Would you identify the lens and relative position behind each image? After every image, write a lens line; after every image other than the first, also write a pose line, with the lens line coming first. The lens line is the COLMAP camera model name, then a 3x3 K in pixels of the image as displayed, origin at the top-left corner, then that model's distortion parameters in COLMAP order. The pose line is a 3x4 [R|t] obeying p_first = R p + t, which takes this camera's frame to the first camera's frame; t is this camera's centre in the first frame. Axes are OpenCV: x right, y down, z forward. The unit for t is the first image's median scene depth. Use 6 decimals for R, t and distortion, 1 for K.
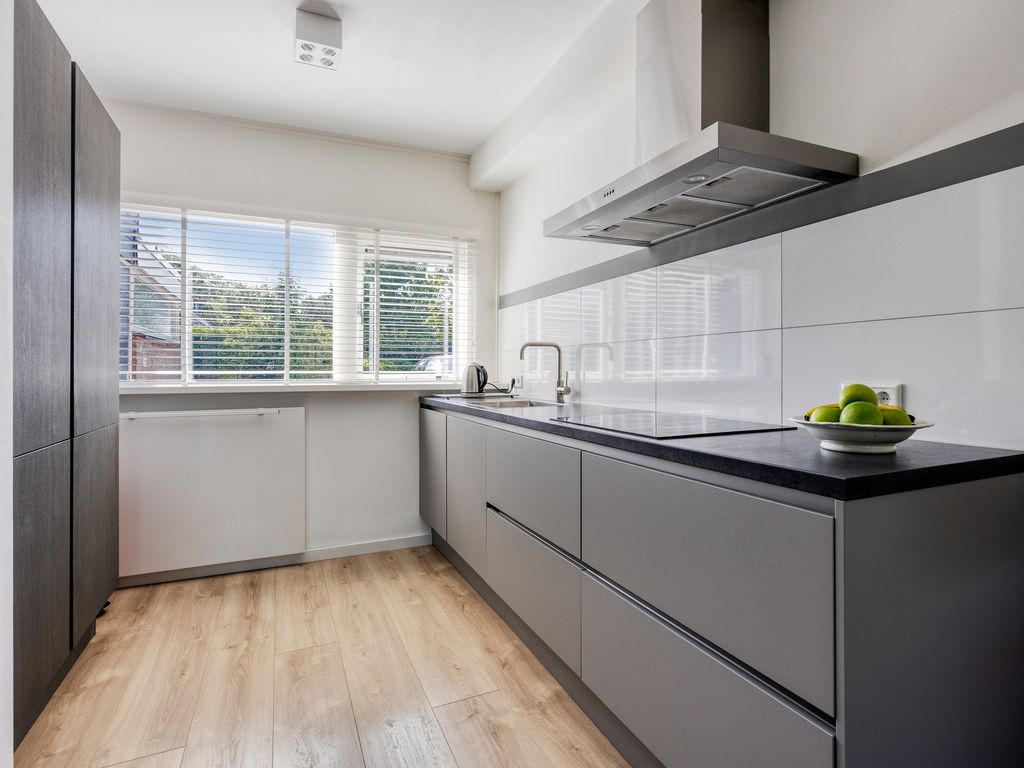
lens RADIAL K [[535.3, 0, 509.1], [0, 535.3, 376.7], [0, 0, 1]] dist [-0.000312, -0.000008]
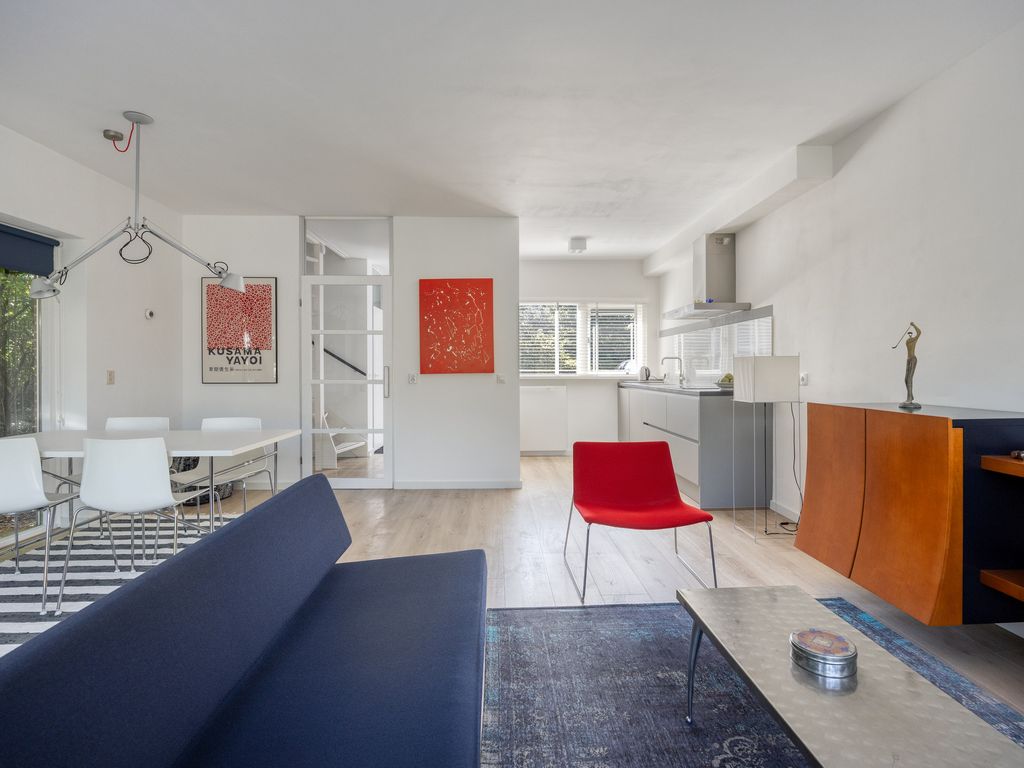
lens RADIAL K [[535.3, 0, 510.3], [0, 535.3, 375.3], [0, 0, 1]] dist [-0.000312, -0.000008]
pose [[0.927785, -0.000236, -0.373115, 0.221162], [0.001441, 0.999995, 0.002950, 0.003788], [0.373112, -0.003274, 0.927781, -1.080713]]
